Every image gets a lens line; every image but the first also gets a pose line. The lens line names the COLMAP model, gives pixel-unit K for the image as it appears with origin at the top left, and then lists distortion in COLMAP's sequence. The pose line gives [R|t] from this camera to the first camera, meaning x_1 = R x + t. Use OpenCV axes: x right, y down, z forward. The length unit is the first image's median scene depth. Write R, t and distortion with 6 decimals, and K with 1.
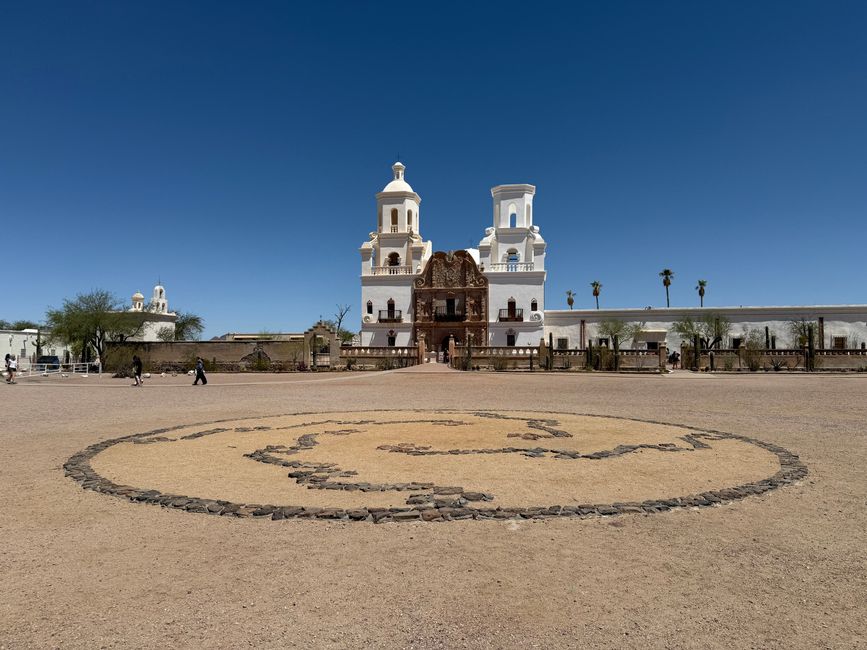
lens RADIAL K [[674.3, 0, 436.6], [0, 674.3, 326.4], [0, 0, 1]] dist [0.079542, -0.000460]
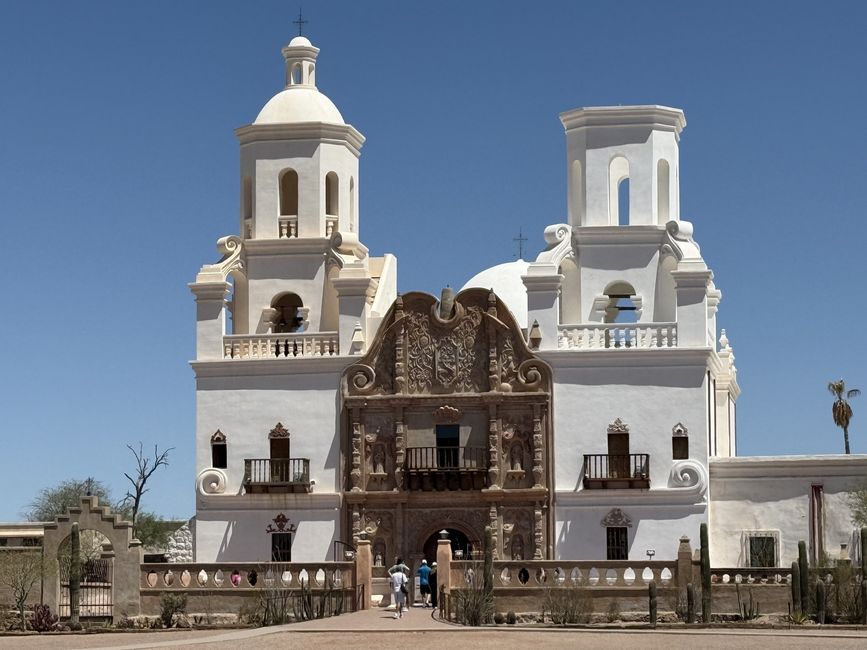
lens RADIAL K [[2556.5, 0, 432.6], [0, 2556.5, 323.2], [0, 0, 1]] dist [0.087883, 0.000000]
pose [[0.999950, -0.006870, -0.007311, 0.023084], [0.006421, 0.998186, -0.059858, -0.014122], [0.007709, 0.059808, 0.998180, -0.344248]]
